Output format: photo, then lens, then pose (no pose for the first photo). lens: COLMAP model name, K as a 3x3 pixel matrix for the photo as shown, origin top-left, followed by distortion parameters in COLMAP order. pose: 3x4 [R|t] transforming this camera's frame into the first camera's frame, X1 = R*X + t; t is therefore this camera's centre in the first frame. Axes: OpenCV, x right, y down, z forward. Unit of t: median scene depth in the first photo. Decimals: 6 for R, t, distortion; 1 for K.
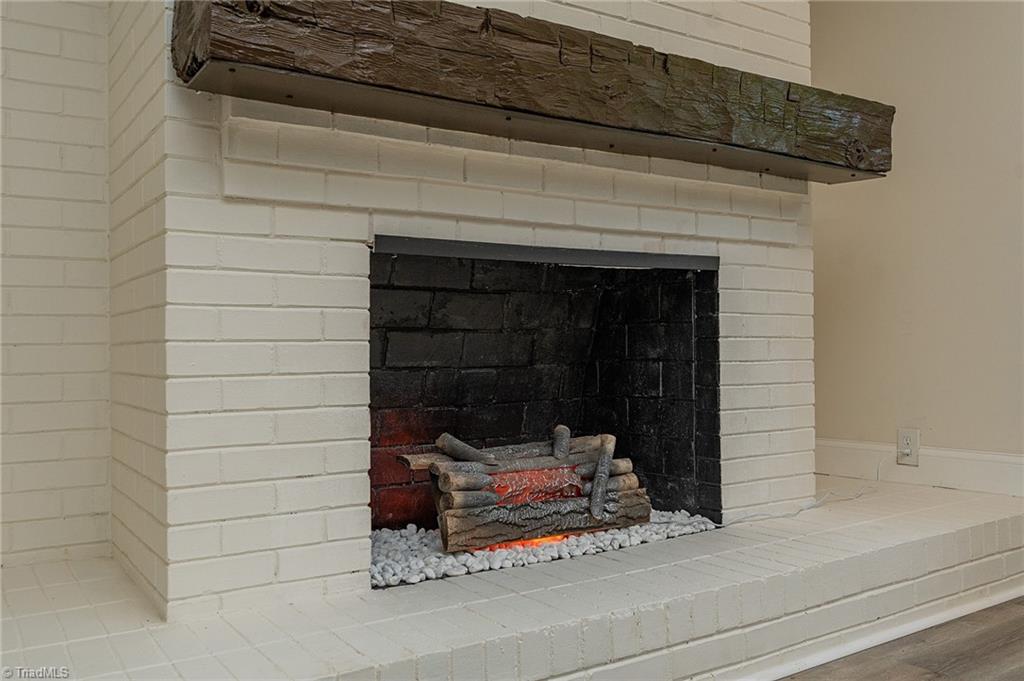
lens RADIAL K [[875.5, 0, 512.2], [0, 875.5, 339.6], [0, 0, 1]] dist [-0.015099, -0.008651]
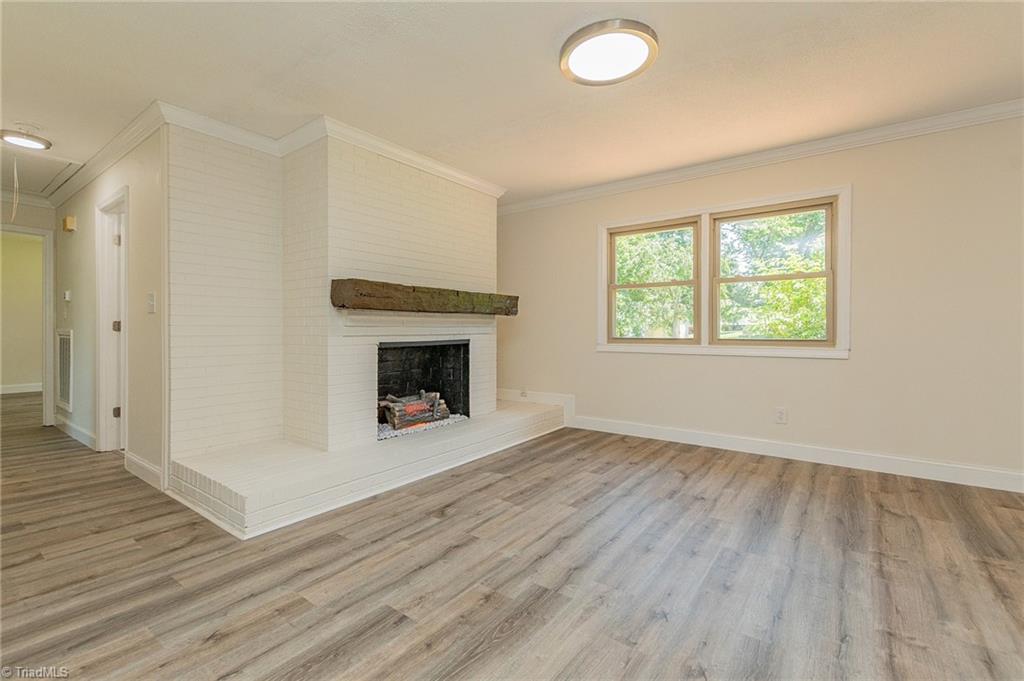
lens RADIAL K [[459.5, 0, 511.0], [0, 459.5, 333.8], [0, 0, 1]] dist [-0.014902, 0.000500]
pose [[0.938475, 0.007457, 0.345266, -0.242774], [-0.016118, 0.999623, 0.022221, -0.166533], [-0.344970, -0.026418, 0.938242, -0.771836]]
